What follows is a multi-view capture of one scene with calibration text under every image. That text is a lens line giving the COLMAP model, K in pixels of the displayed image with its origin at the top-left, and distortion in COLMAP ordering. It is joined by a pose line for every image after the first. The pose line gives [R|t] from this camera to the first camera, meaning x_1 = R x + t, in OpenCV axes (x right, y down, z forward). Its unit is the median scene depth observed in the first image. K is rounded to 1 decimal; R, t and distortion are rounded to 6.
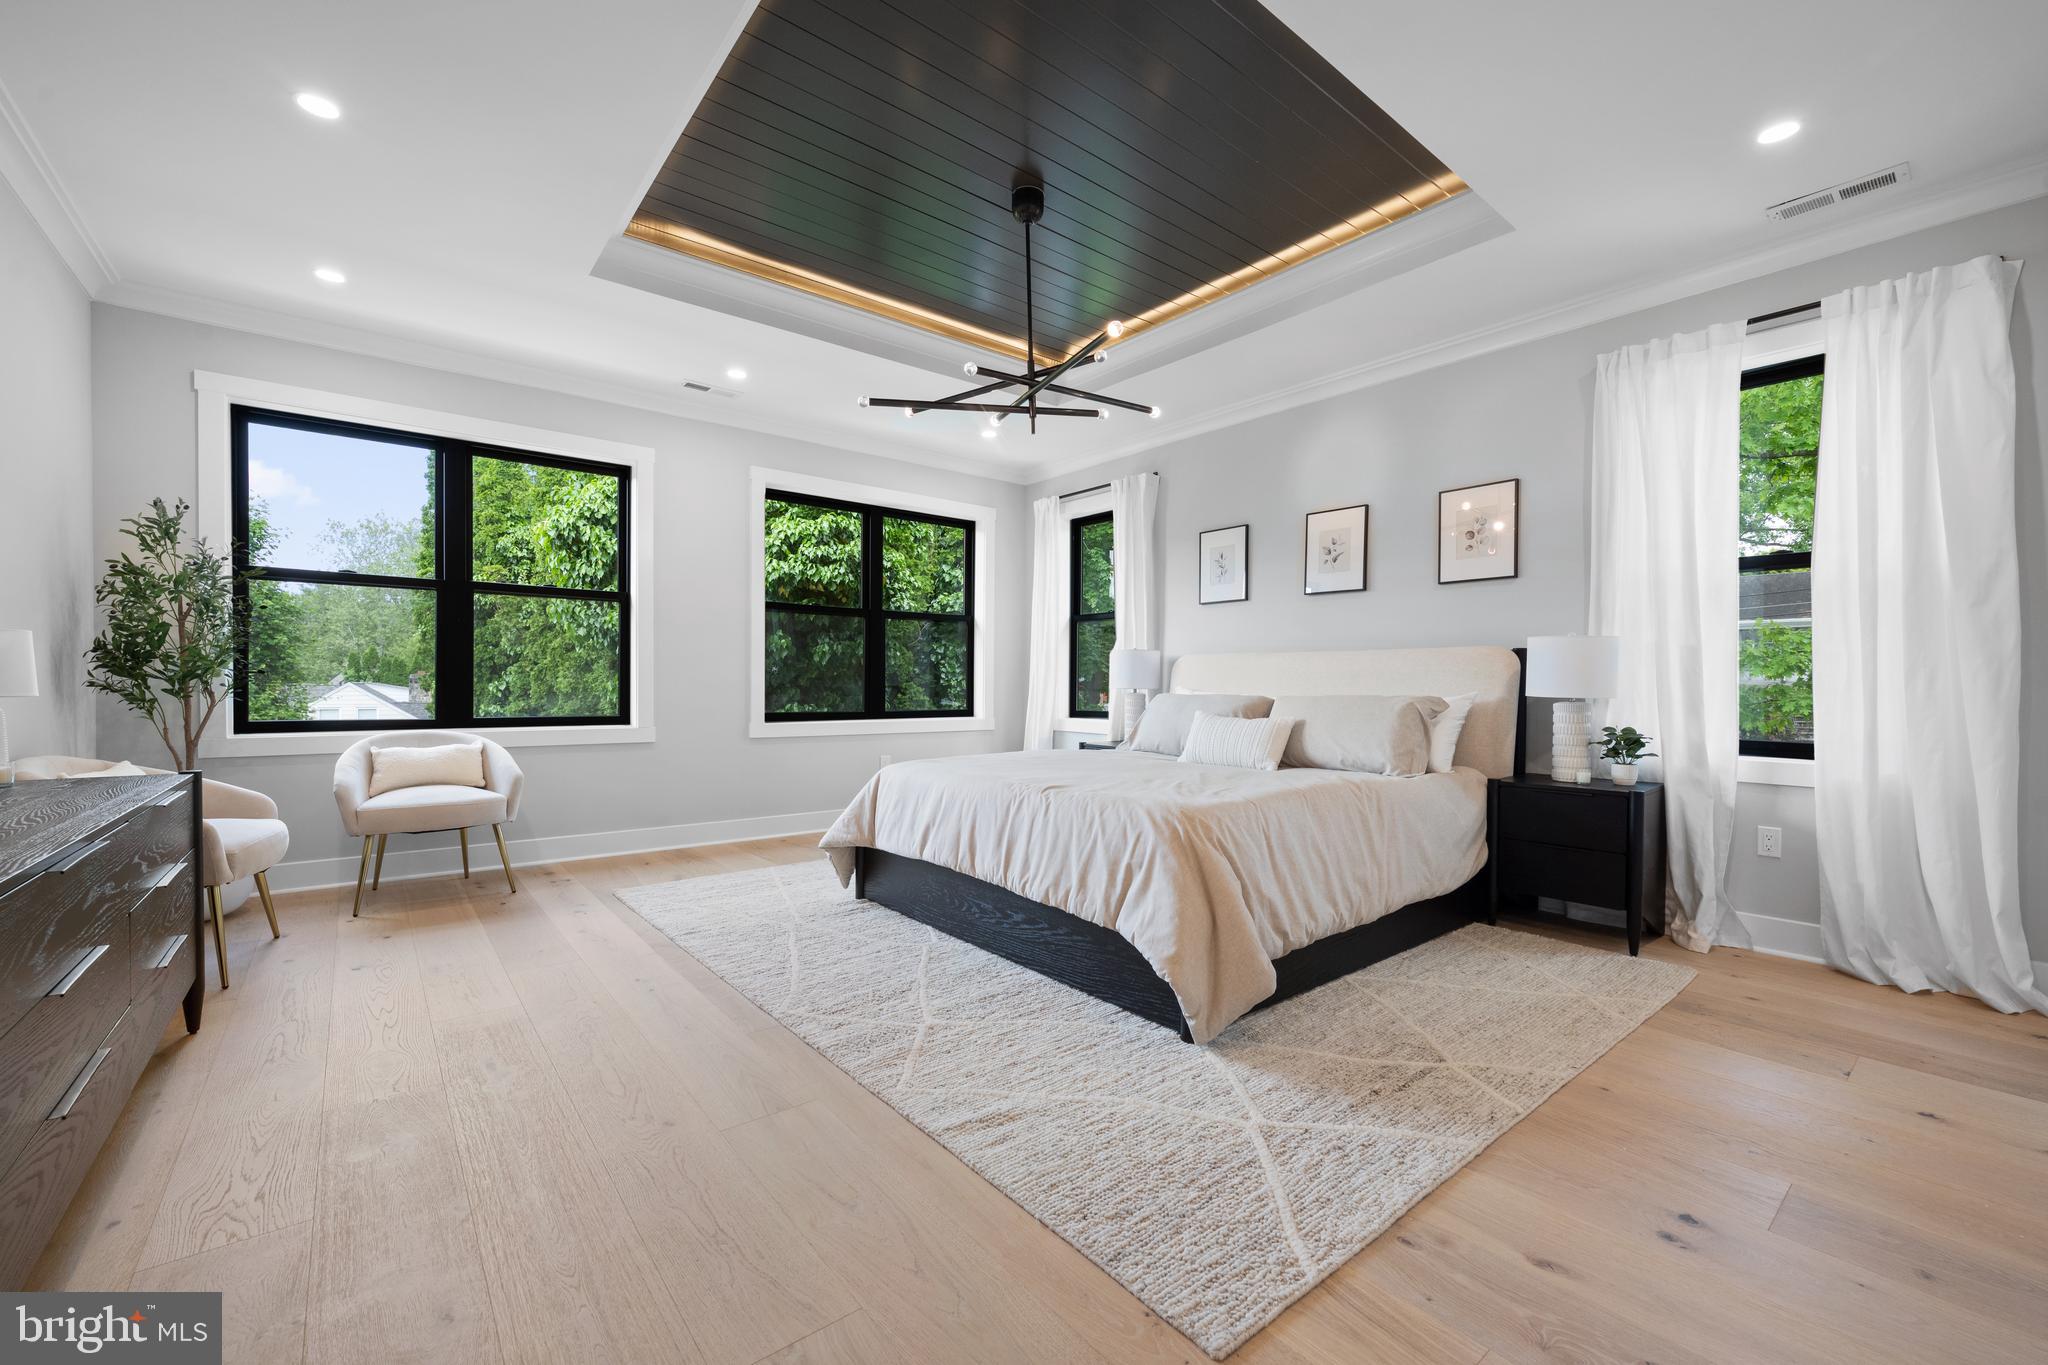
lens RADIAL K [[830.8, 0, 1019.4], [0, 830.8, 690.4], [0, 0, 1]] dist [-0.006888, 0.000640]
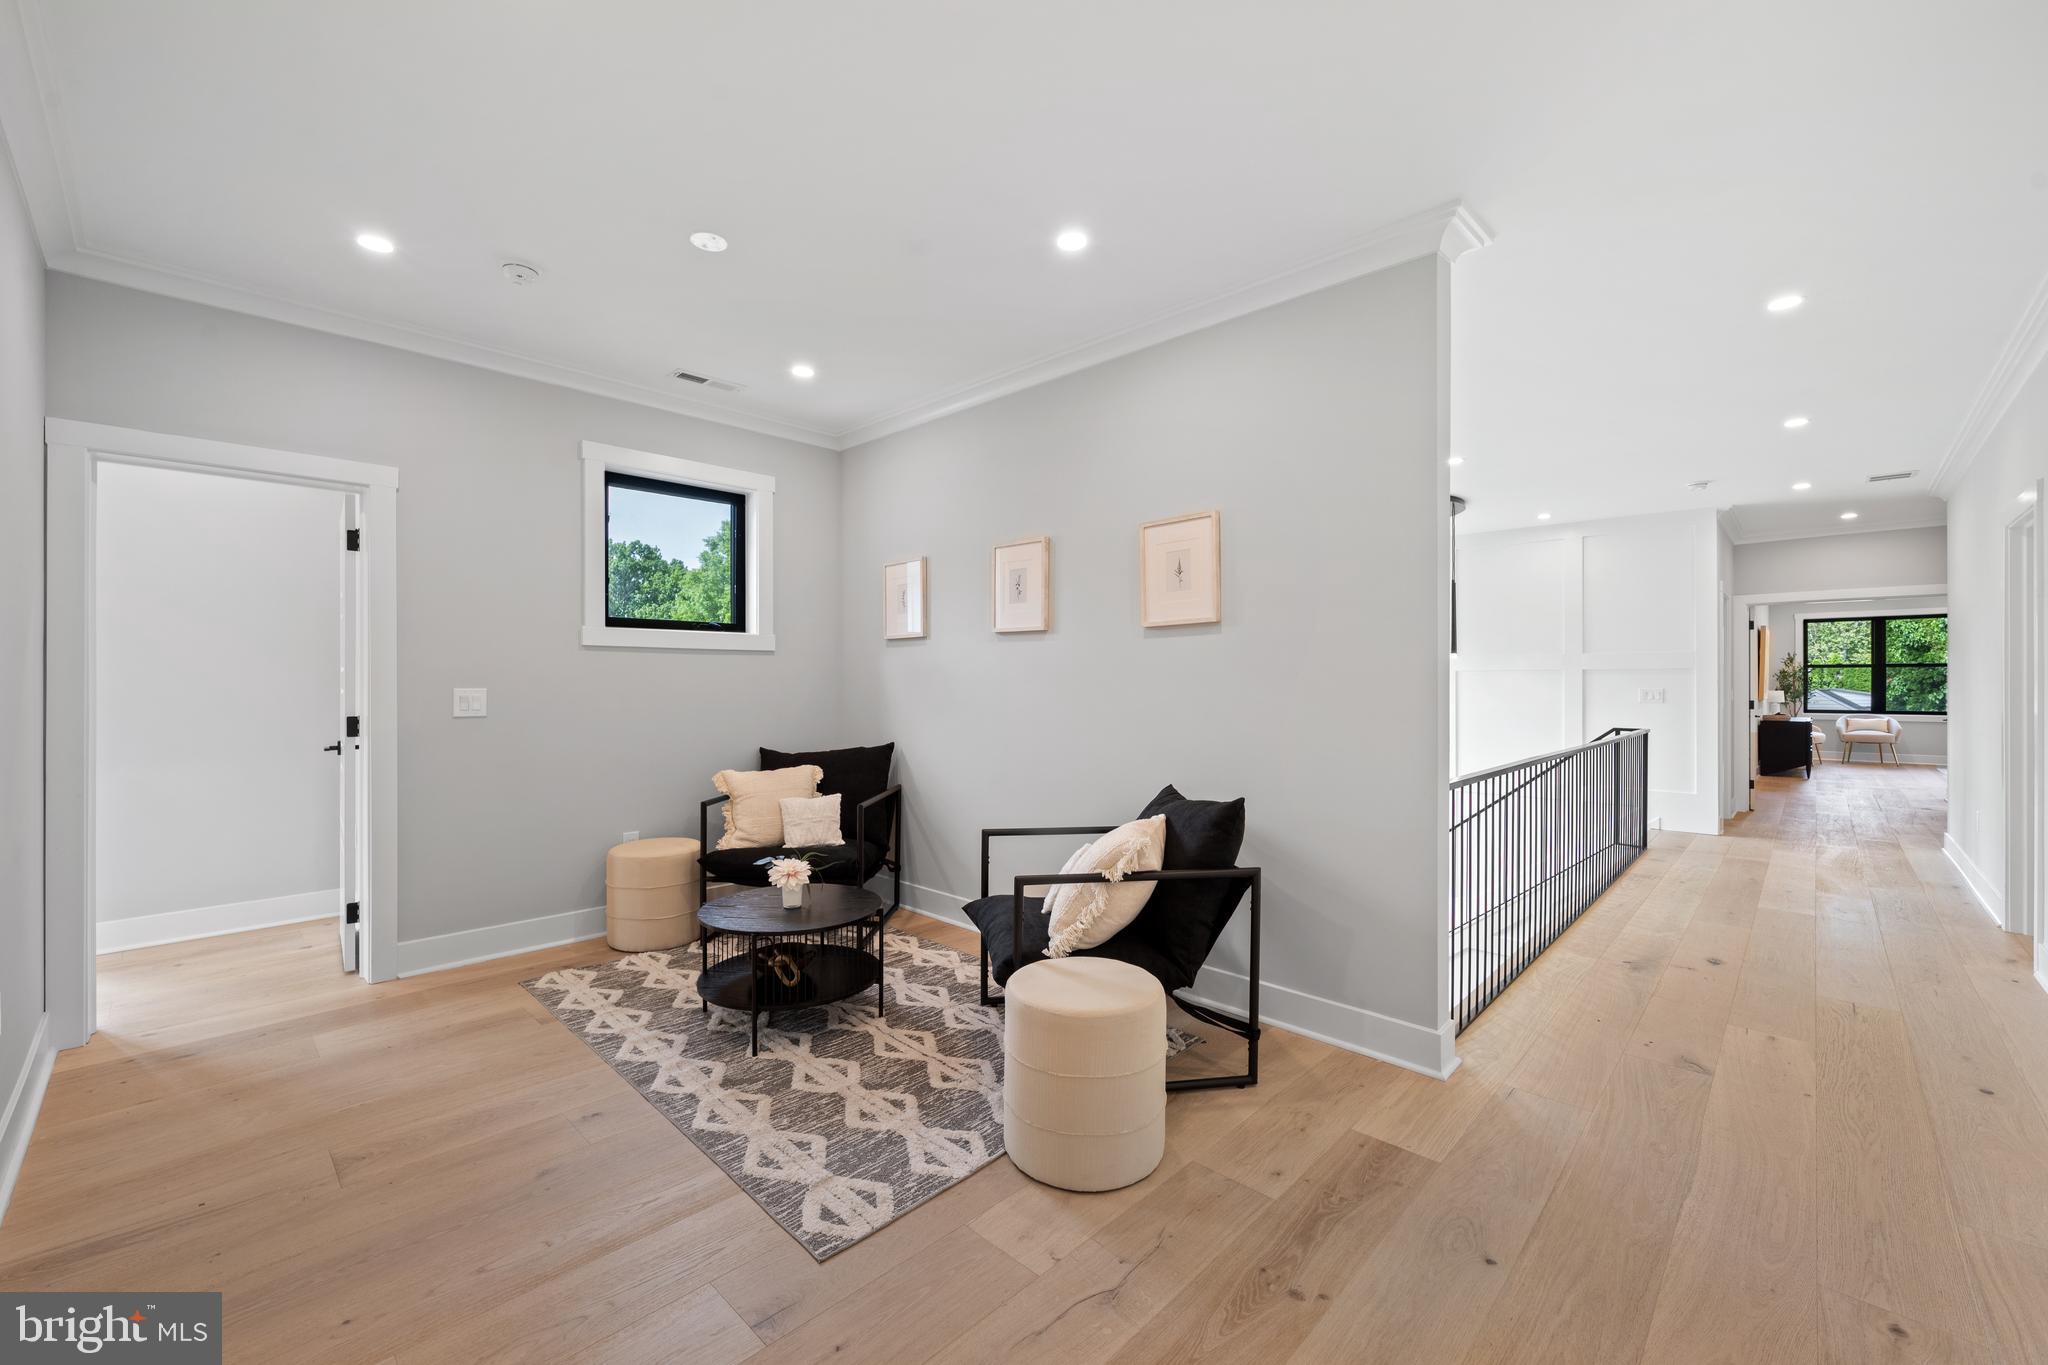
lens RADIAL K [[830.8, 0, 1016.8], [0, 830.8, 688.4], [0, 0, 1]] dist [-0.006888, 0.000640]
pose [[0.127486, -0.003084, -0.991836, 2.047335], [-0.002443, 0.999991, -0.003424, -0.031207], [0.991837, 0.002860, 0.127477, -2.689303]]
